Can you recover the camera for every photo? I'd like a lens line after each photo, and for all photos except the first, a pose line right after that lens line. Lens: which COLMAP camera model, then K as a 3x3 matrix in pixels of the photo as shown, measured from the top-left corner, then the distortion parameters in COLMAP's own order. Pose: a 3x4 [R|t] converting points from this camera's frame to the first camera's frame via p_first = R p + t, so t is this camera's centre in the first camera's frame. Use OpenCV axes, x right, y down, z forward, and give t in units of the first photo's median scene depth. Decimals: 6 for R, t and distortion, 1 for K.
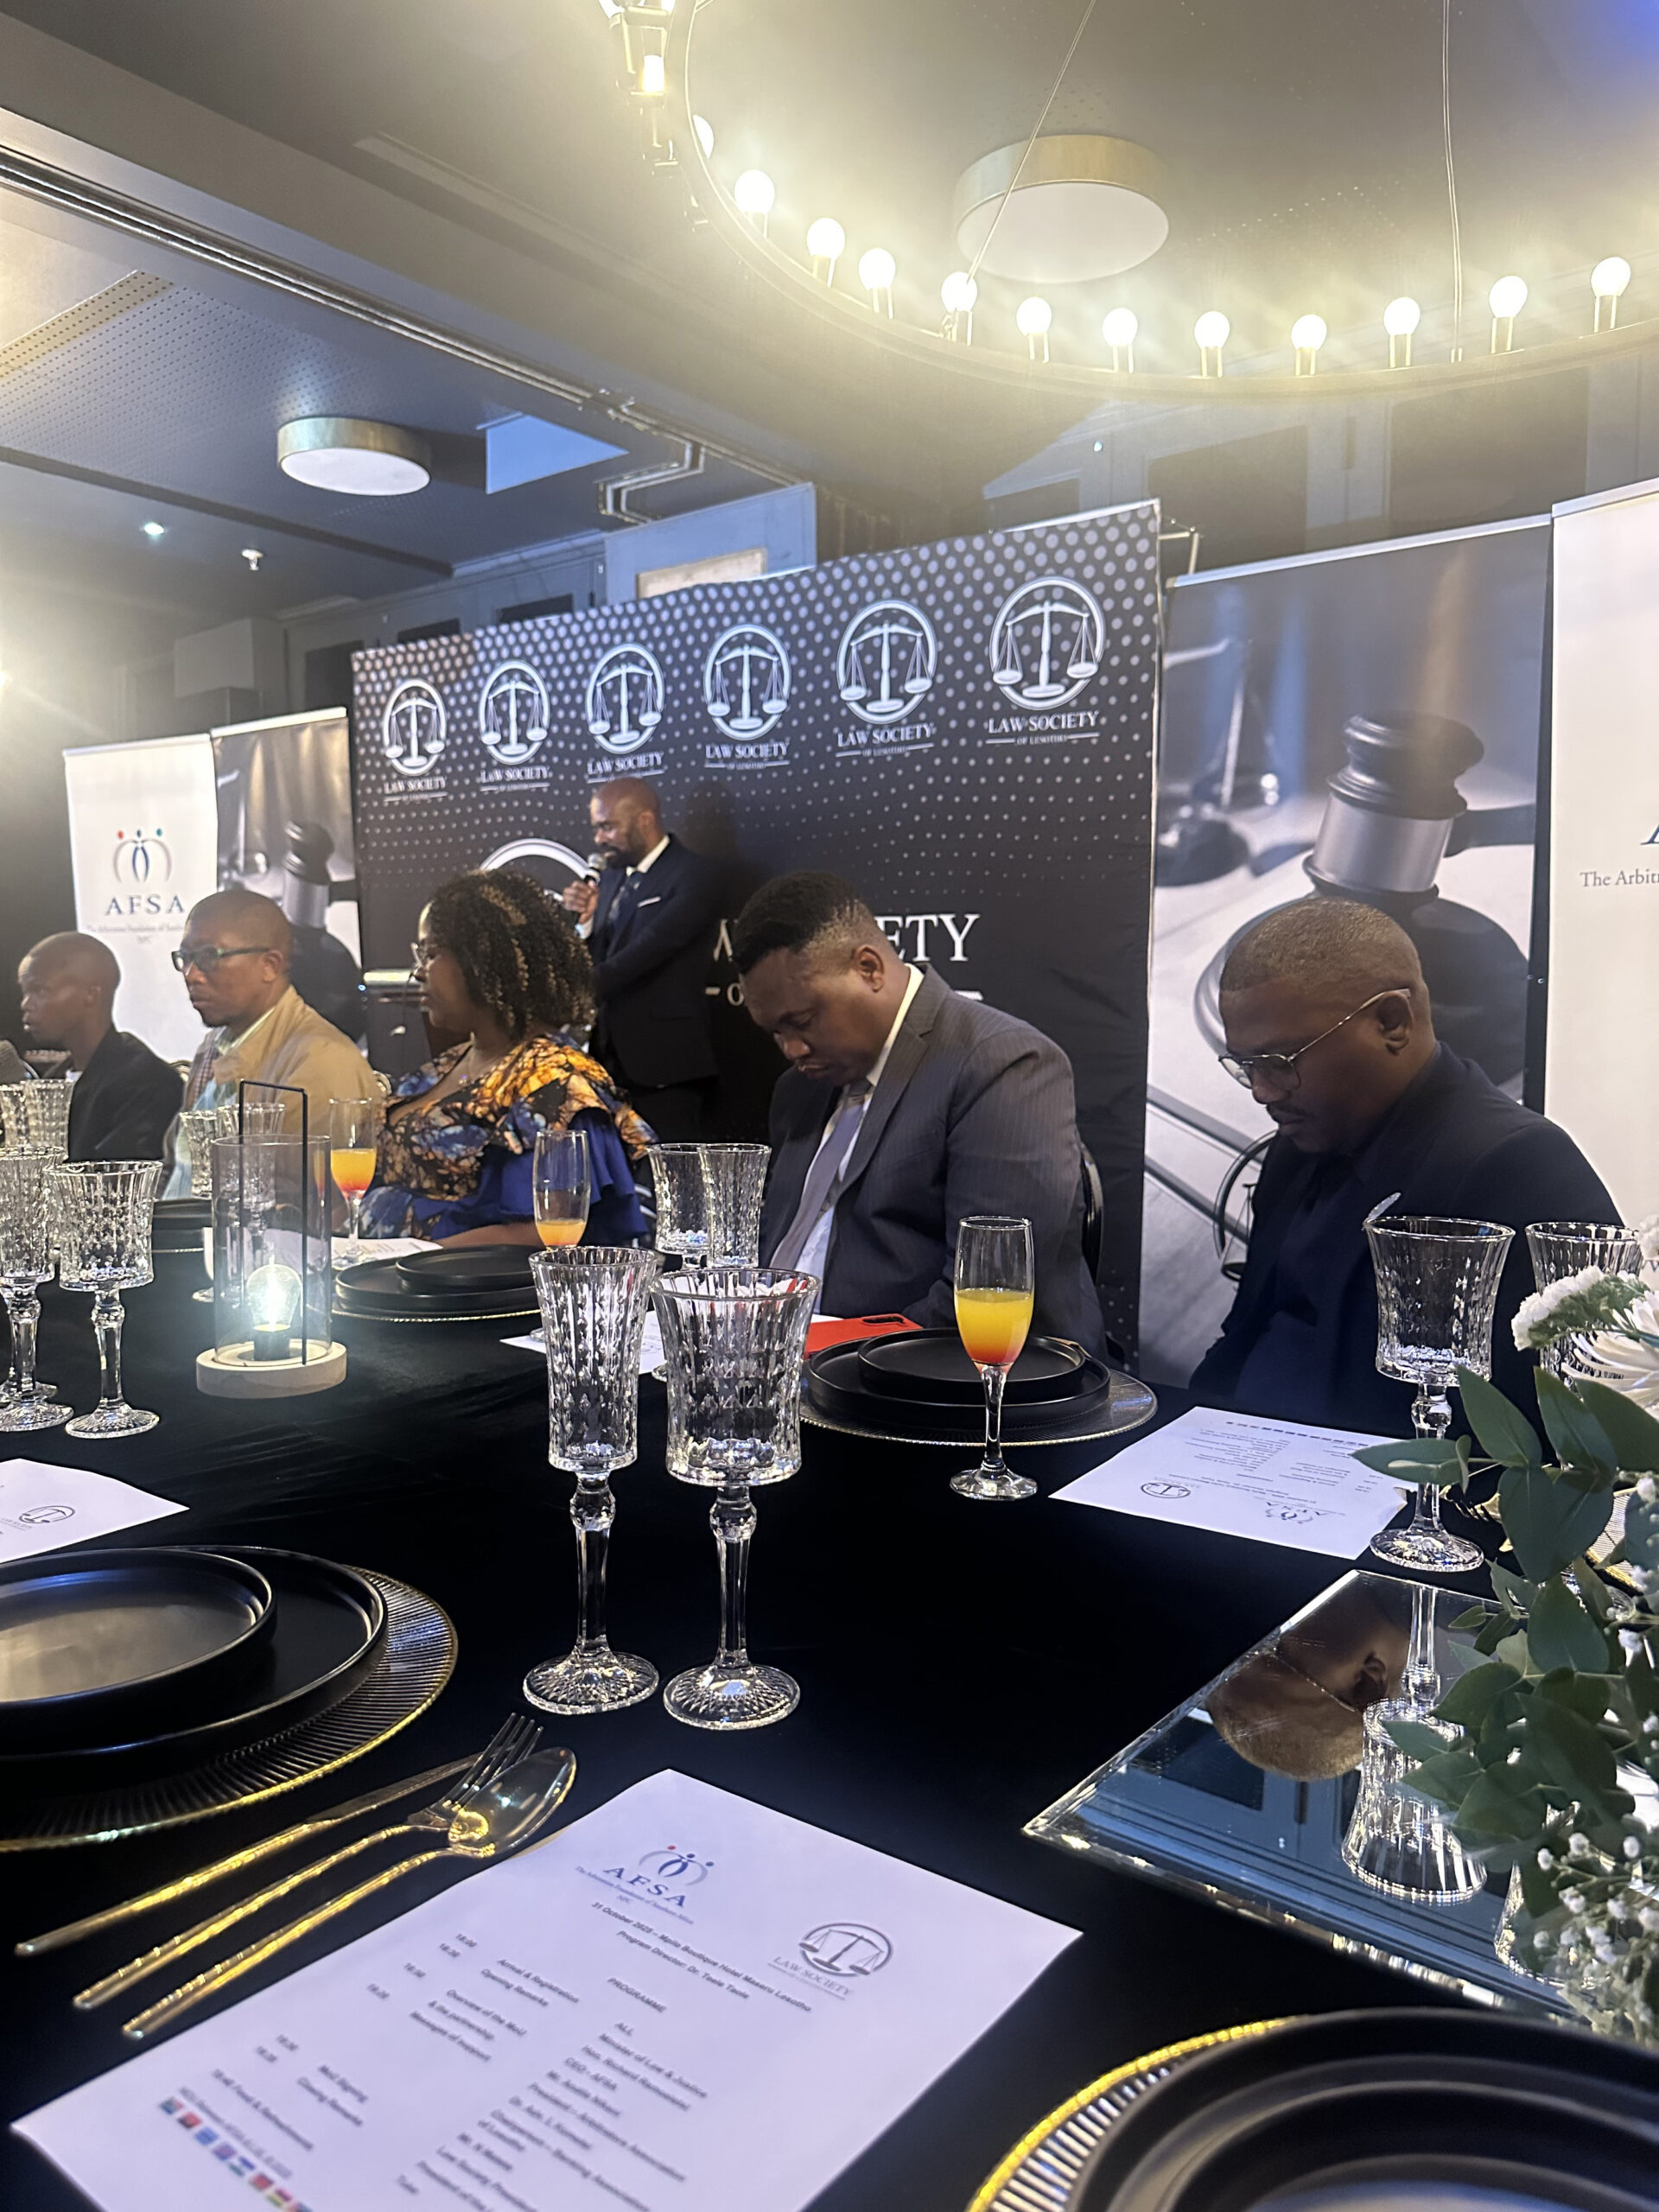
lens RADIAL K [[1519.2, 0, 845.9], [0, 1519.2, 1159.1], [0, 0, 1]] dist [-0.009489, -0.029587]
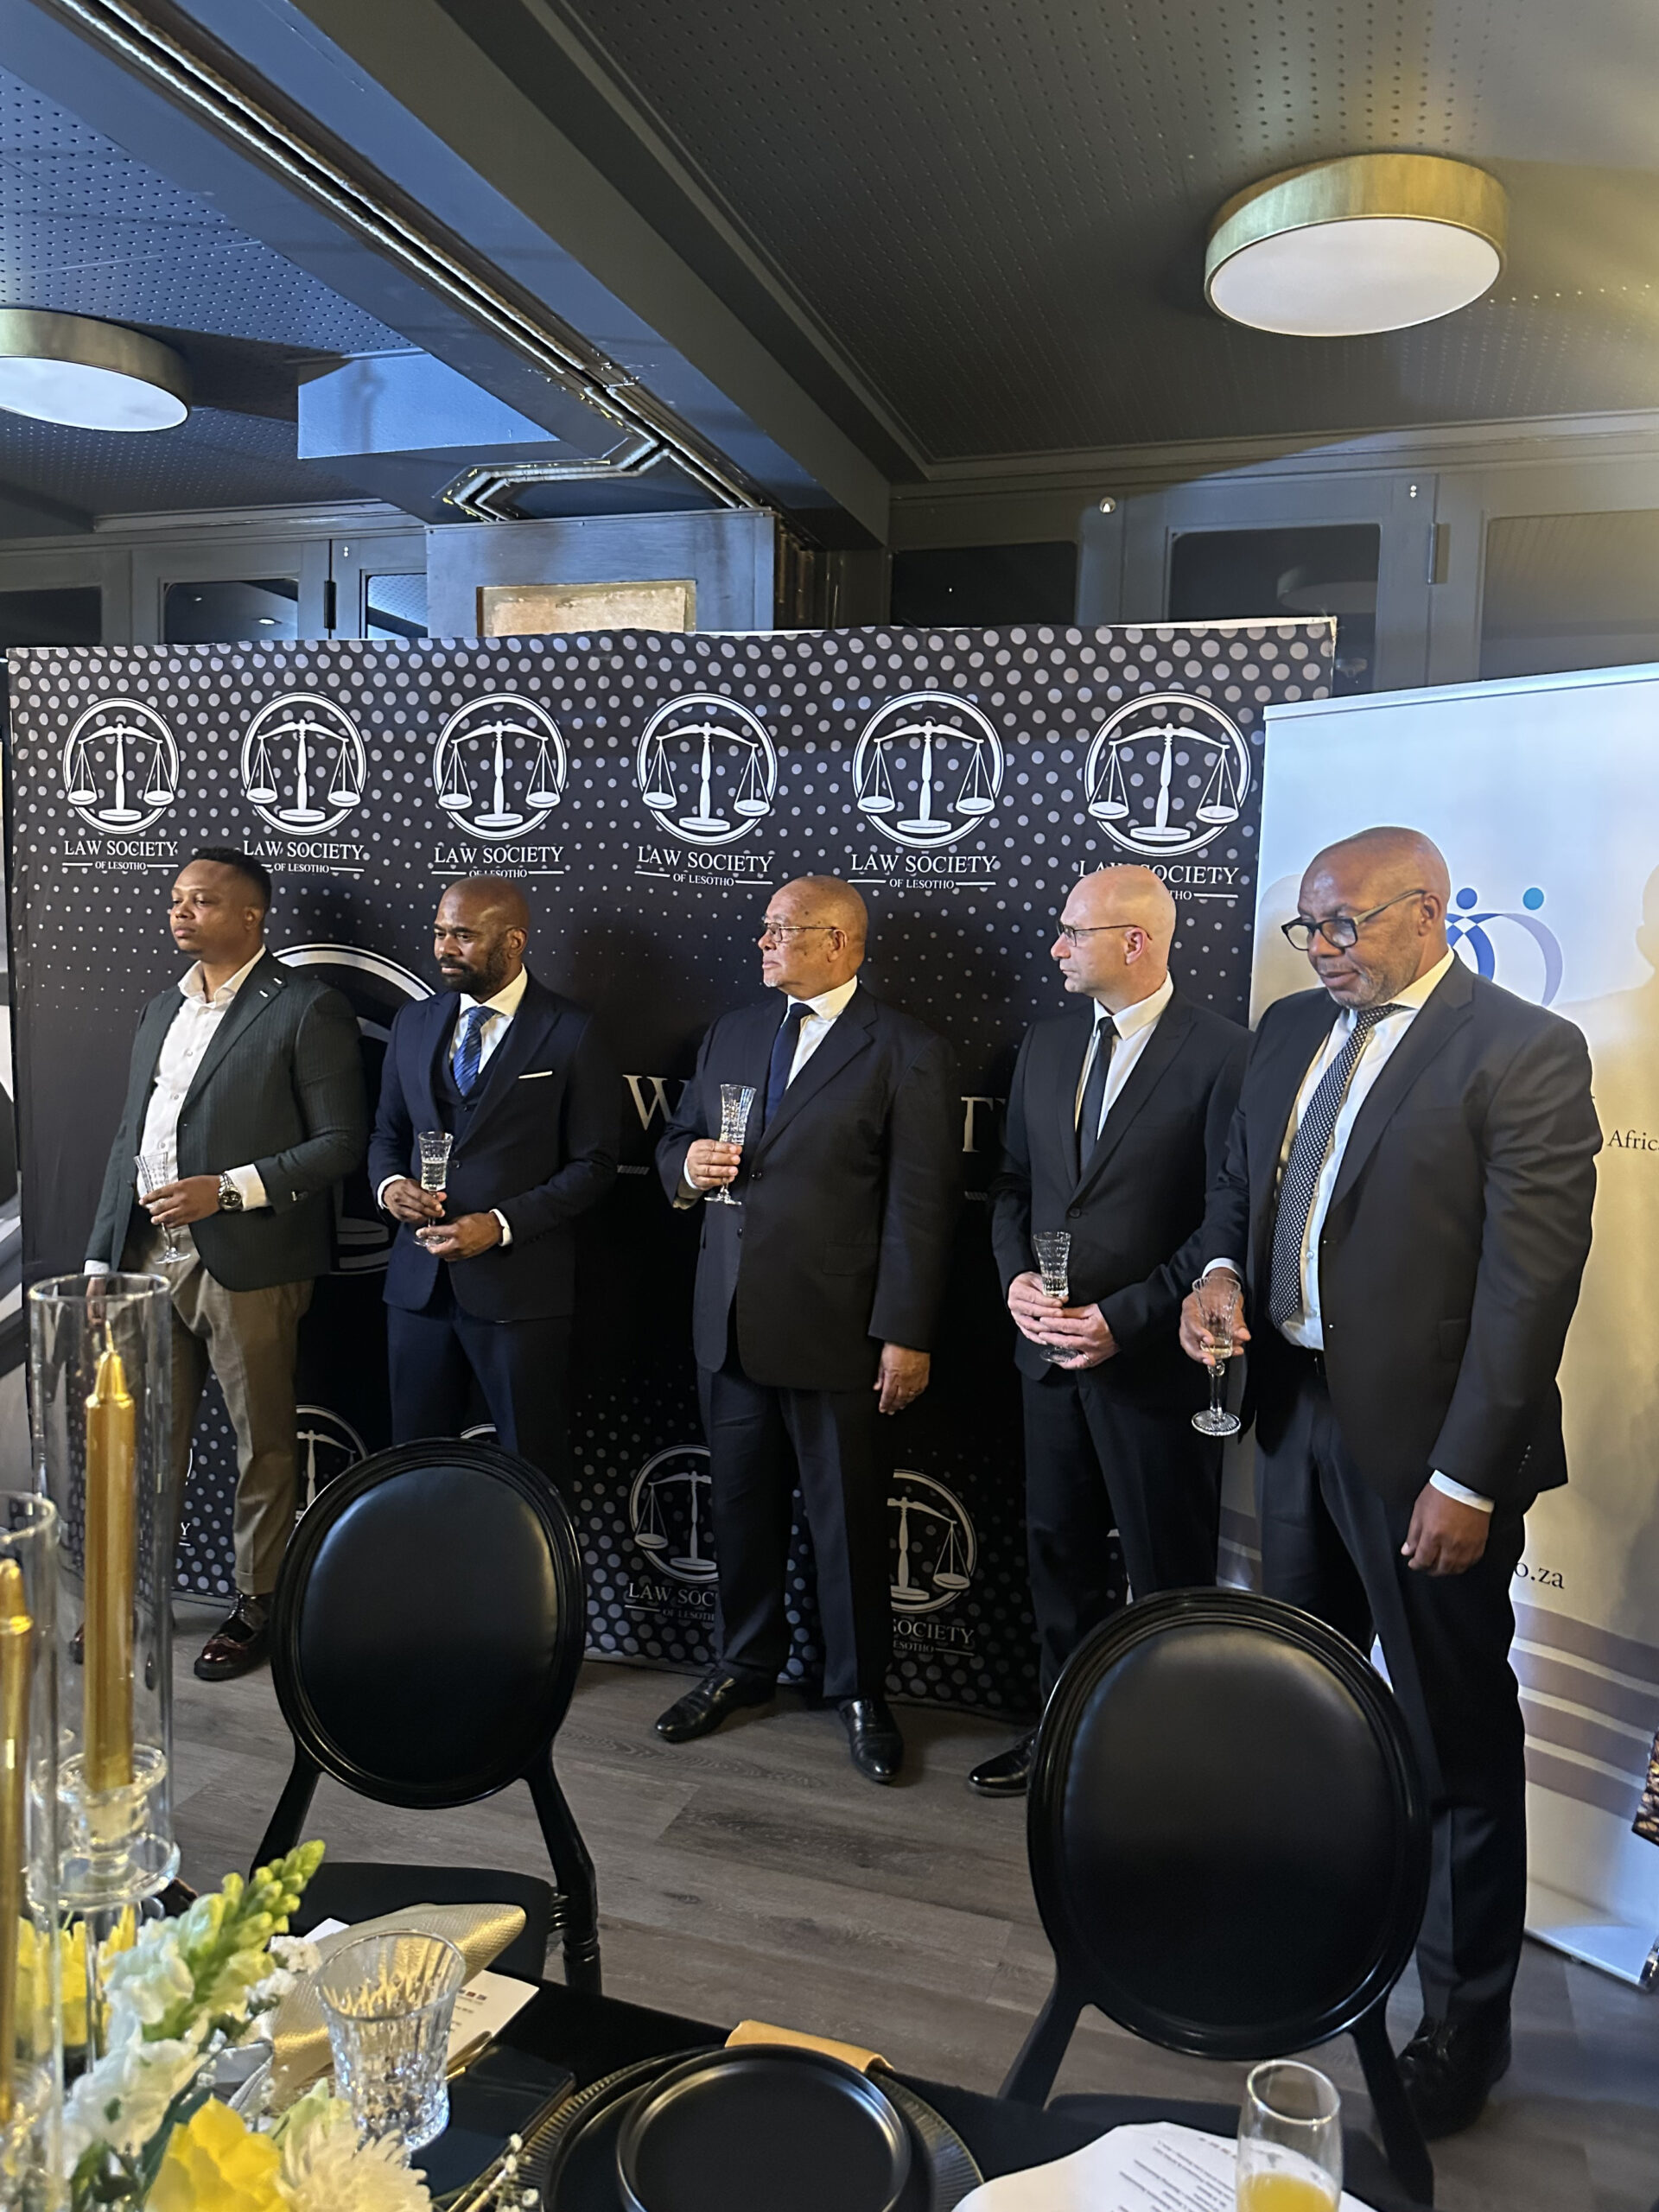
lens RADIAL K [[1557.4, 0, 826.3], [0, 1557.4, 1096.9], [0, 0, 1]] dist [0.070006, -0.083836]
pose [[0.934073, -0.012003, 0.356881, -0.297692], [0.016547, 0.999816, -0.009682, -0.149189], [-0.356699, 0.014949, 0.934100, 0.267300]]
